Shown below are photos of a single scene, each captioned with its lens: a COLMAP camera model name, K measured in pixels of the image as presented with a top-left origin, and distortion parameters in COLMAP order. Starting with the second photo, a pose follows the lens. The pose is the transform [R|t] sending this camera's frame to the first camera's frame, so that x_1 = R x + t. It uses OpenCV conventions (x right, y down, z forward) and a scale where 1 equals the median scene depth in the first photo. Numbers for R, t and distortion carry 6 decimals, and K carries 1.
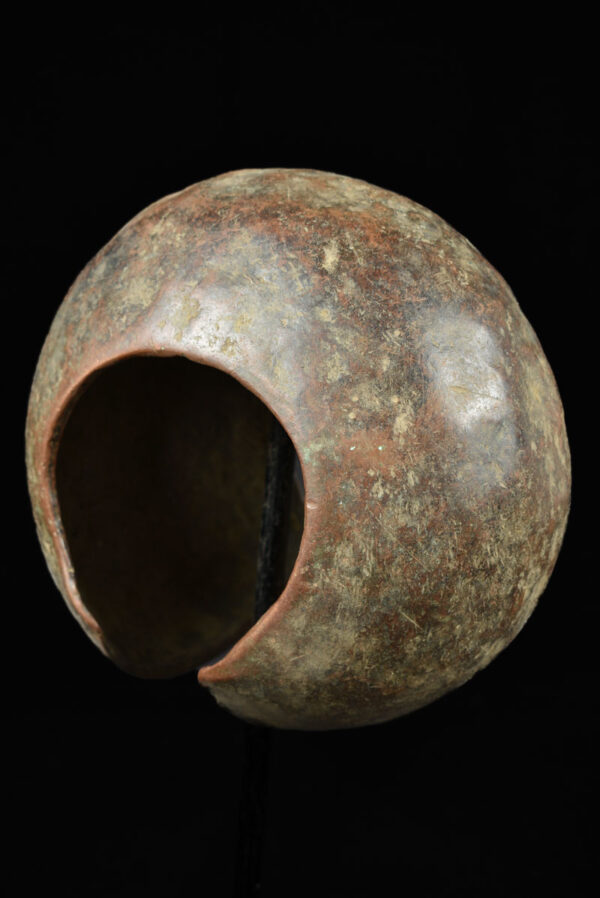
lens RADIAL K [[1310.4, 0, 299.4], [0, 1310.4, 448.4], [0, 0, 1]] dist [0.019416, 0.000000]
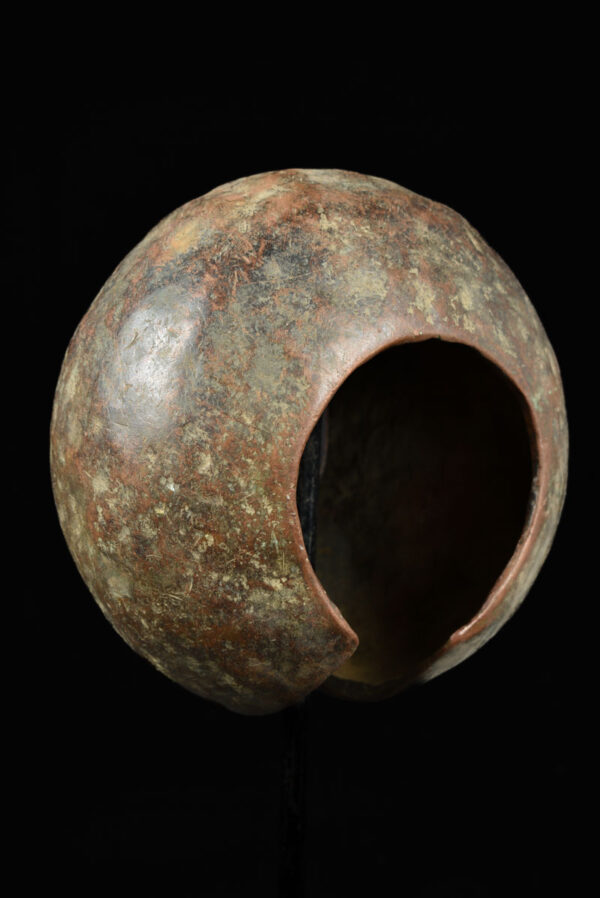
lens RADIAL K [[1310.4, 0, 299.3], [0, 1310.4, 448.9], [0, 0, 1]] dist [0.019416, 0.000000]
pose [[0.378665, -0.158922, 0.911788, -1.064376], [0.214626, 0.973371, 0.080522, -0.088345], [-0.900305, 0.165203, 0.402690, 0.664353]]
